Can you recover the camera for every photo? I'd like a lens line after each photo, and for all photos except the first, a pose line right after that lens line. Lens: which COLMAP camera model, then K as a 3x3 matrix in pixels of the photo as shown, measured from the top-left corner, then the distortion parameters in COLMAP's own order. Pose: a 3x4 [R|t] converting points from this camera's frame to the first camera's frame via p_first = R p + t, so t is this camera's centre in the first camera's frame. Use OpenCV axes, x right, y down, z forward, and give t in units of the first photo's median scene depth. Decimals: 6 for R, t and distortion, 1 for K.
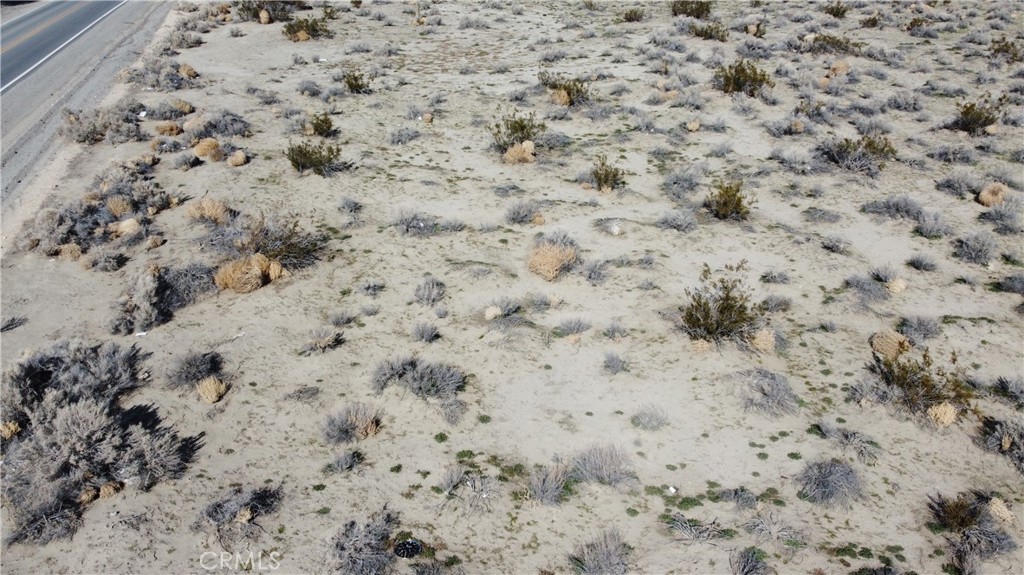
lens RADIAL K [[777.2, 0, 514.8], [0, 777.2, 291.0], [0, 0, 1]] dist [0.006888, -0.008493]
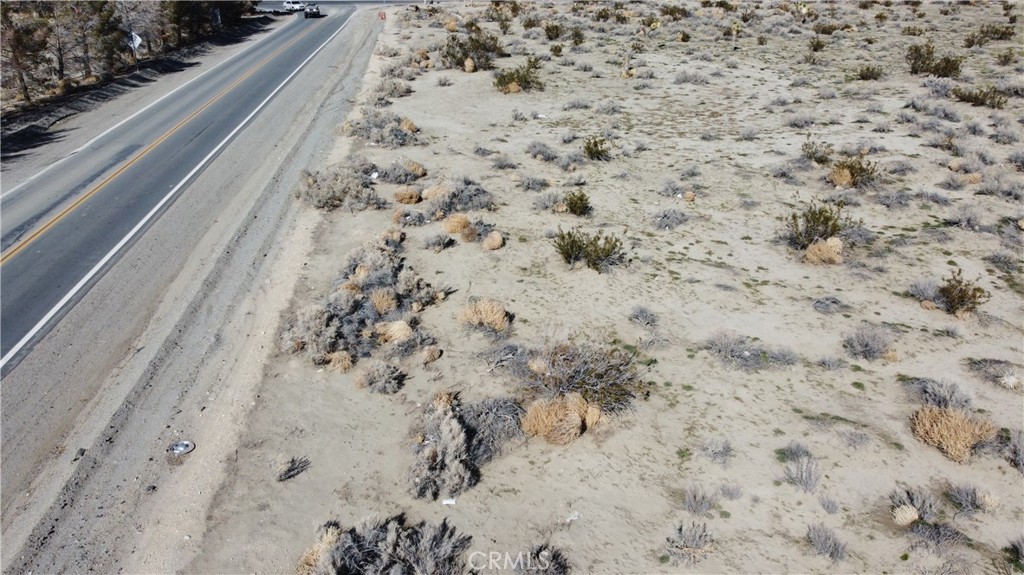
lens RADIAL K [[777.2, 0, 515.6], [0, 777.2, 294.9], [0, 0, 1]] dist [0.006888, -0.008493]
pose [[0.984786, 0.071454, -0.158403, -0.201254], [-0.077756, 0.996394, -0.033943, -0.086755], [0.155406, 0.045744, 0.986791, 0.149553]]
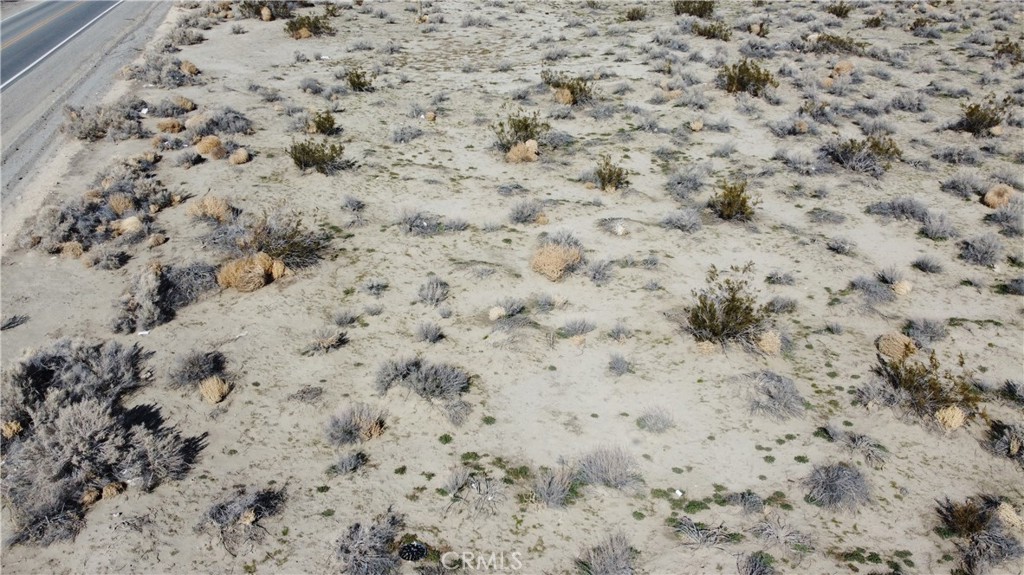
lens RADIAL K [[777.2, 0, 514.8], [0, 777.2, 291.0], [0, 0, 1]] dist [0.006888, -0.008493]
pose [[0.999989, 0.004573, 0.000480, -0.004194], [-0.004574, 0.999987, 0.002320, -0.001801], [-0.000469, -0.002323, 0.999997, 0.003697]]
